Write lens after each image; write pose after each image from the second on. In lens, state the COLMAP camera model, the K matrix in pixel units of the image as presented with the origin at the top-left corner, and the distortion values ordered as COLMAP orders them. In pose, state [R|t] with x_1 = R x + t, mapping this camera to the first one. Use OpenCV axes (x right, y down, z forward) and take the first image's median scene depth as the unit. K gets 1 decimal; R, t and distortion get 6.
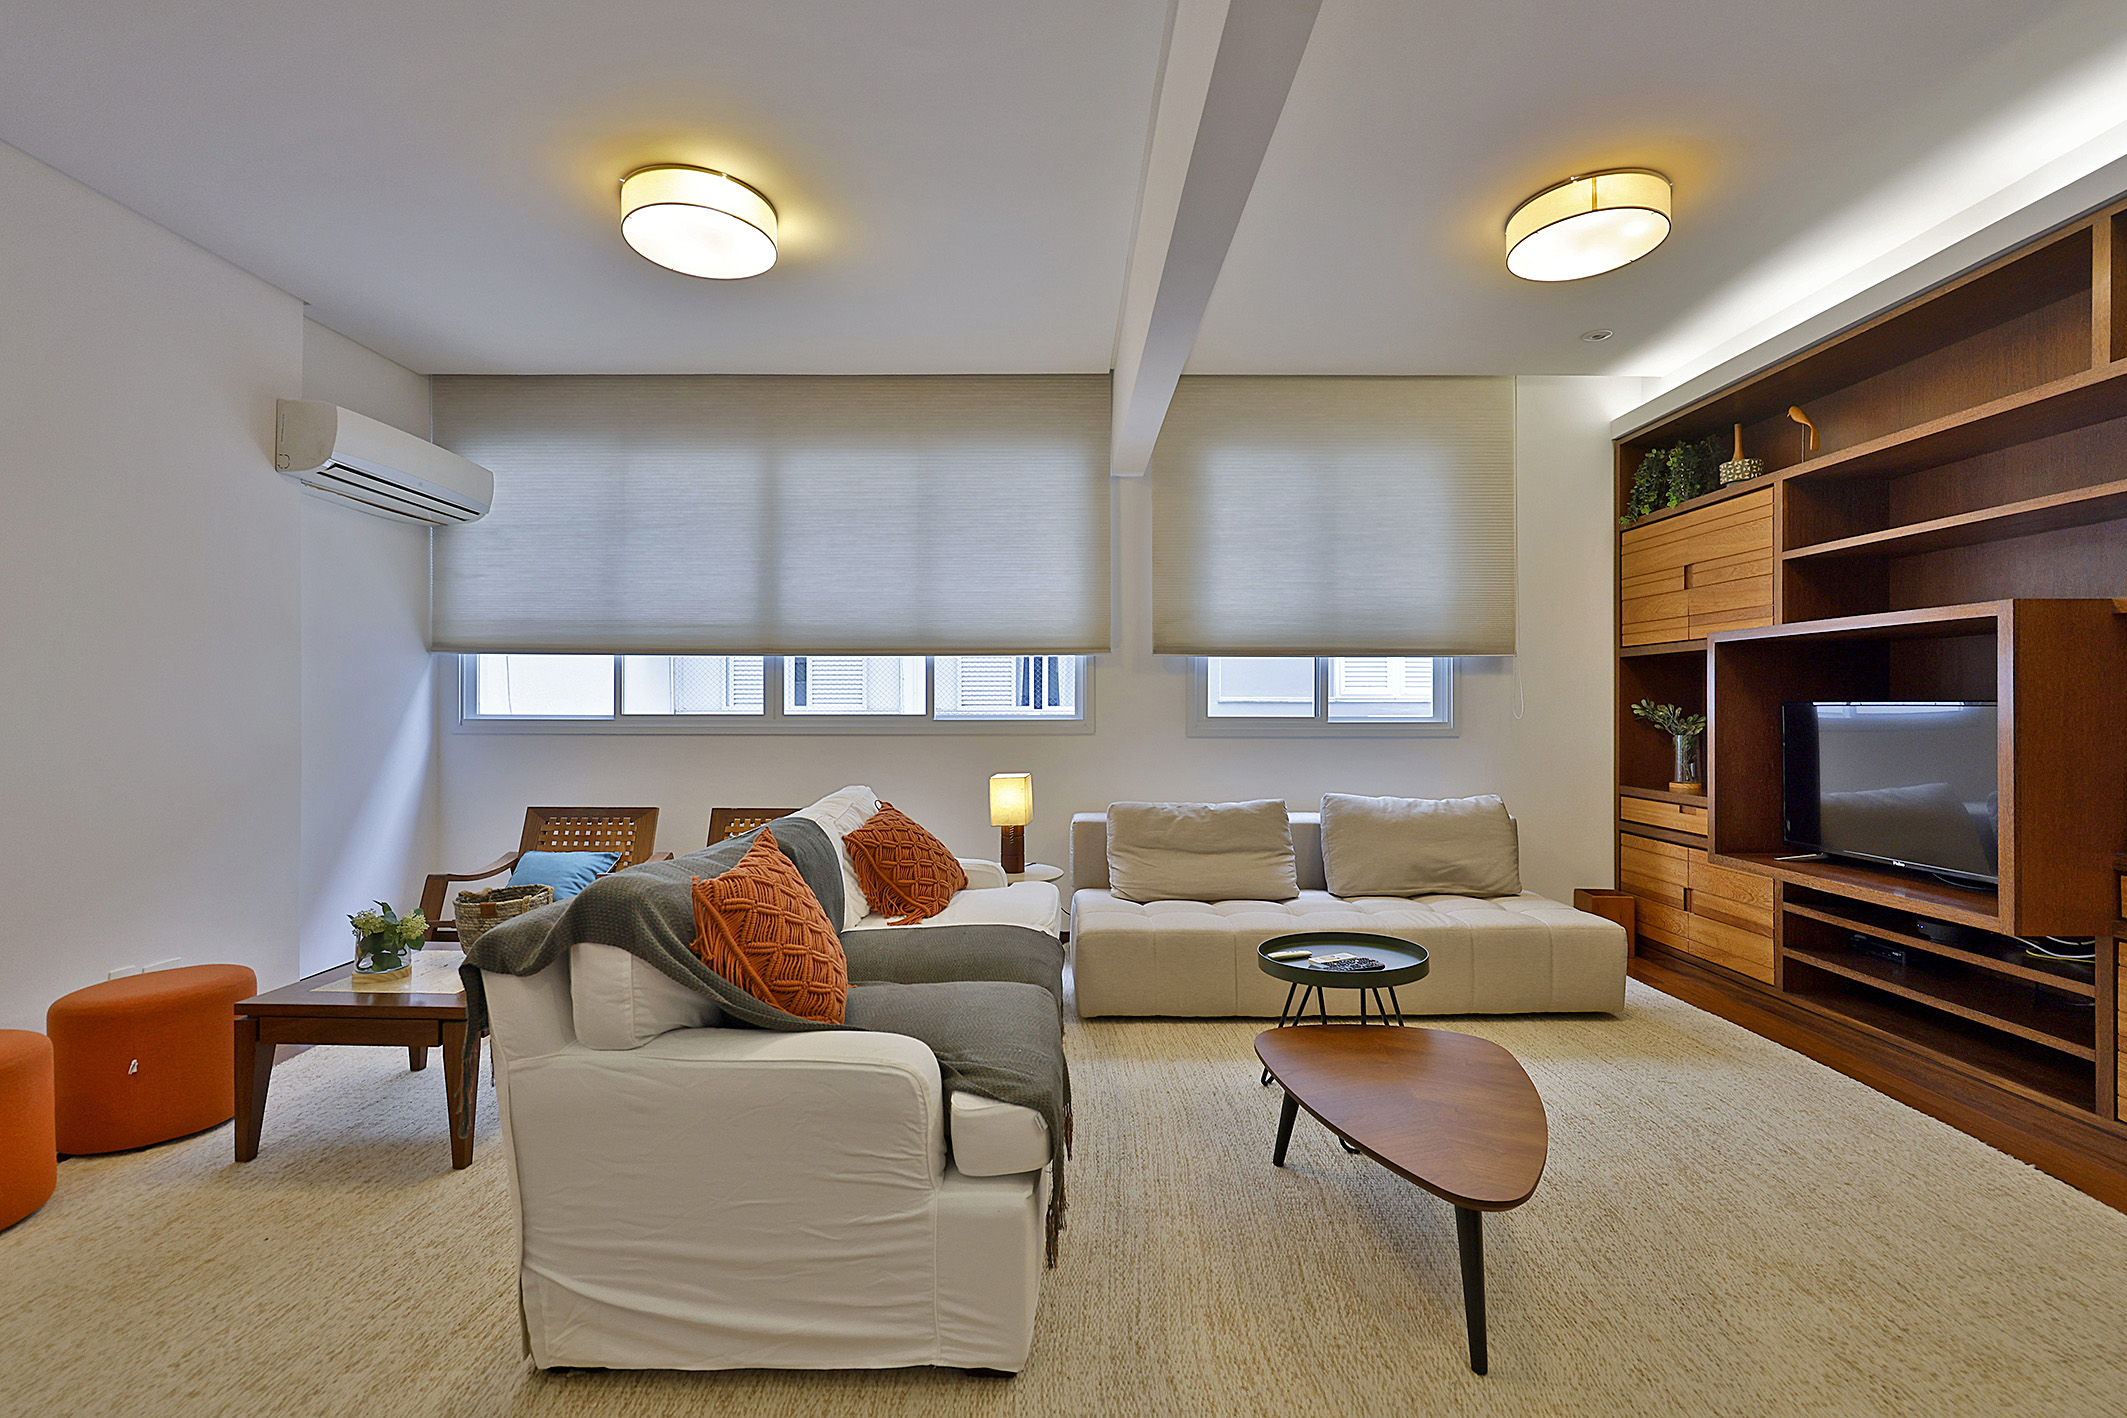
lens RADIAL K [[906.6, 0, 1062.4], [0, 906.6, 707.6], [0, 0, 1]] dist [0.001192, -0.000030]
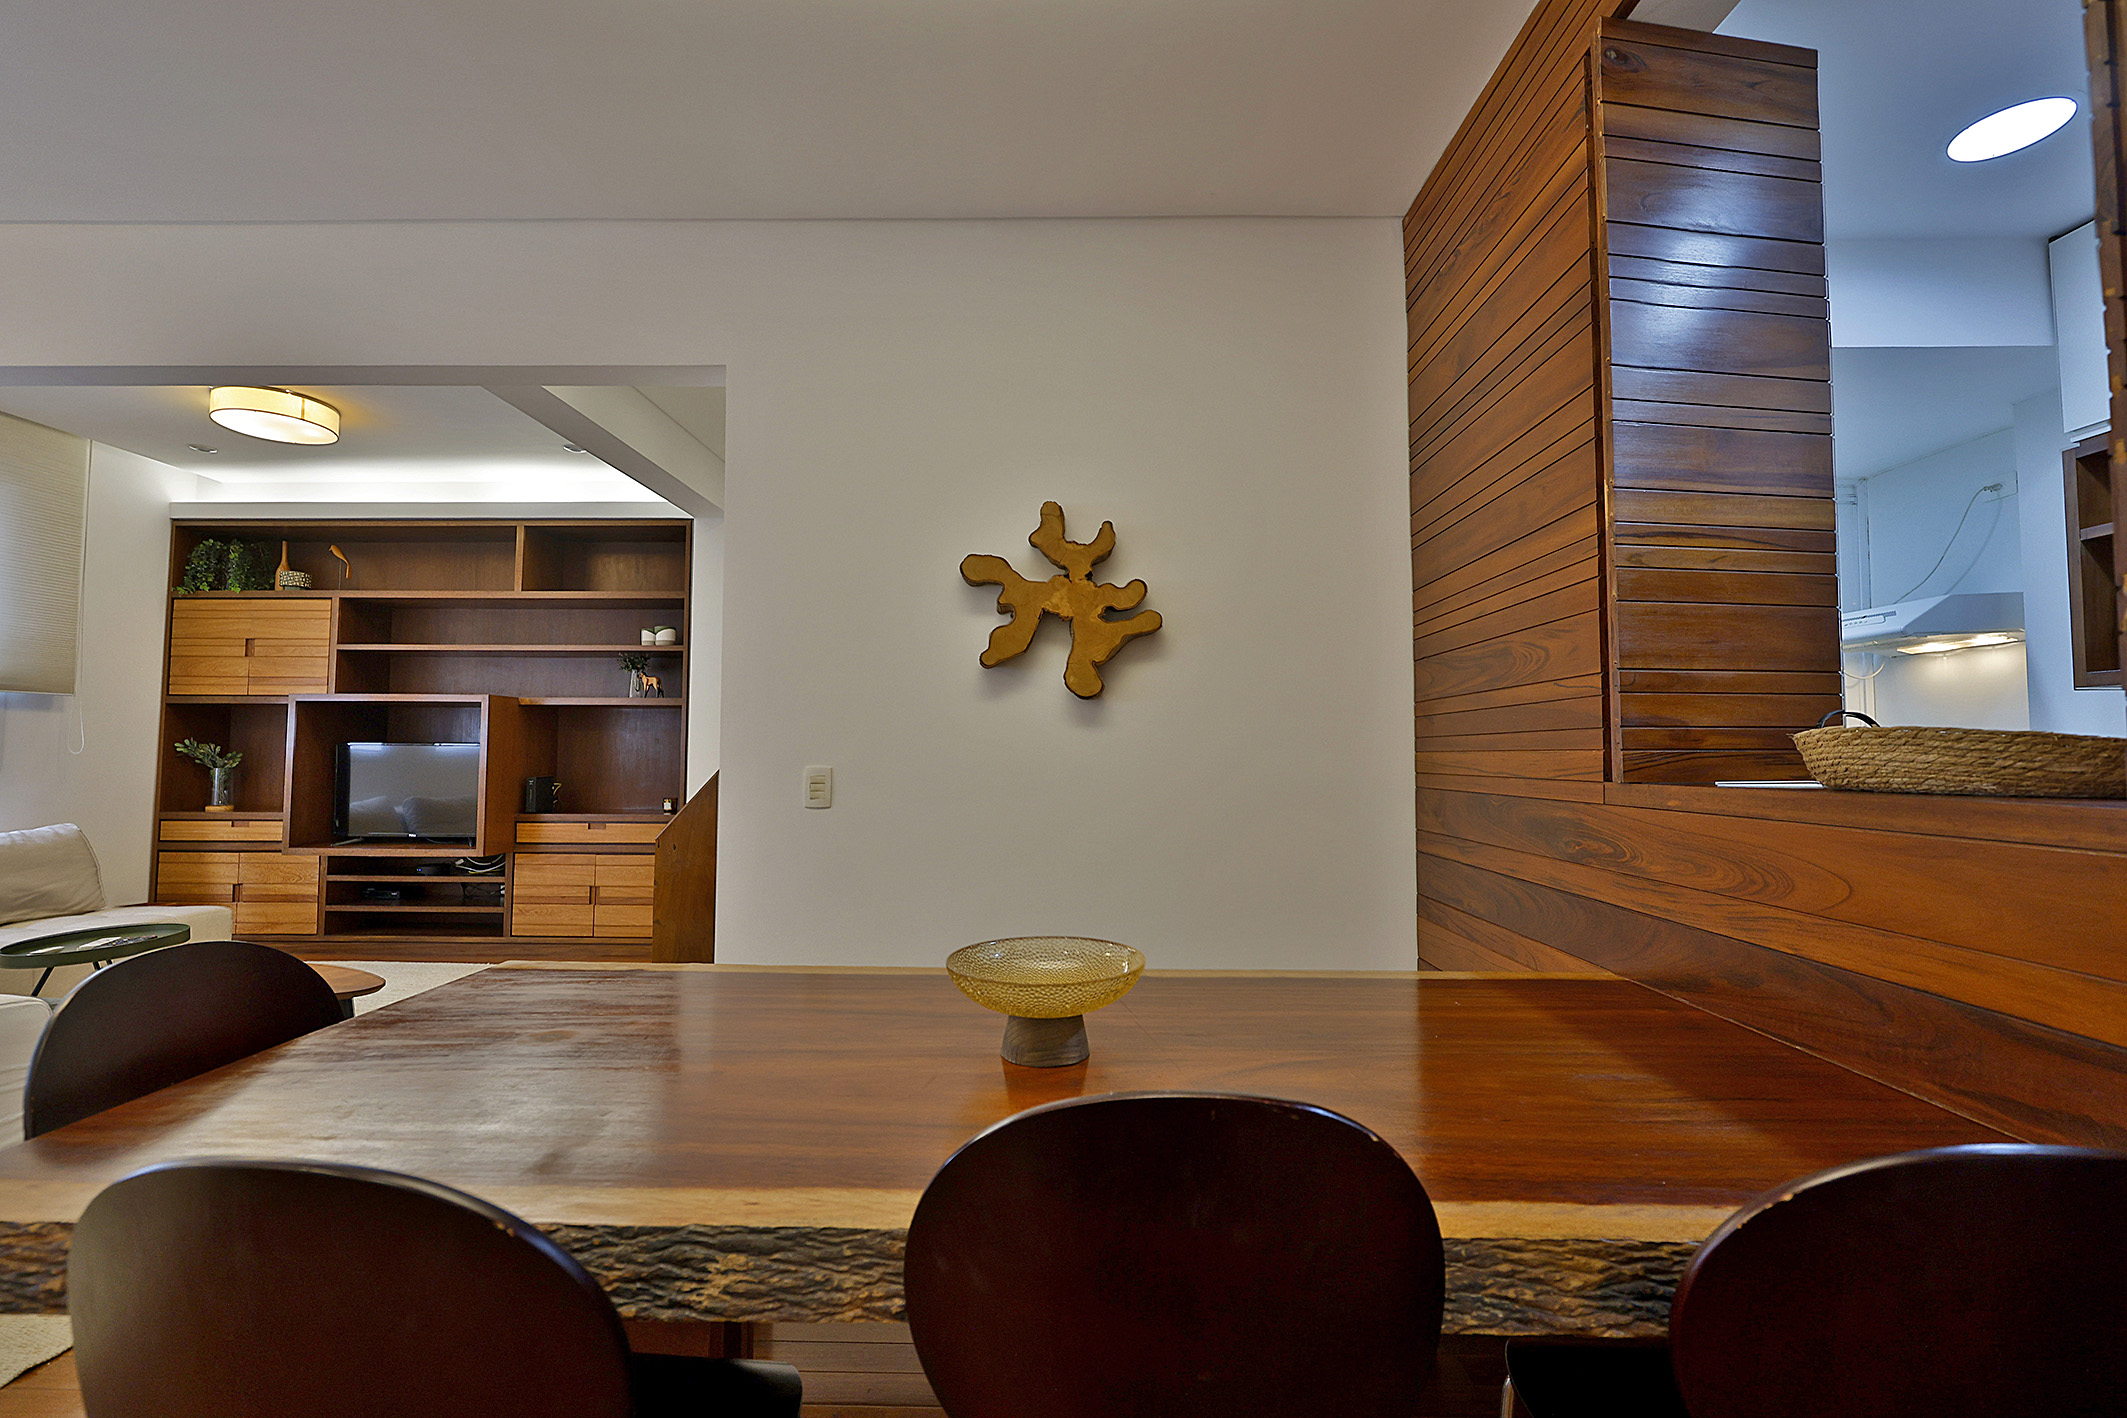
lens RADIAL K [[906.6, 0, 1062.4], [0, 906.6, 707.6], [0, 0, 1]] dist [0.001192, -0.000030]
pose [[0.033884, 0.053596, 0.997988, -0.562316], [-0.004051, 0.998560, -0.053489, 0.009606], [-0.999418, -0.002231, 0.034053, -0.223377]]
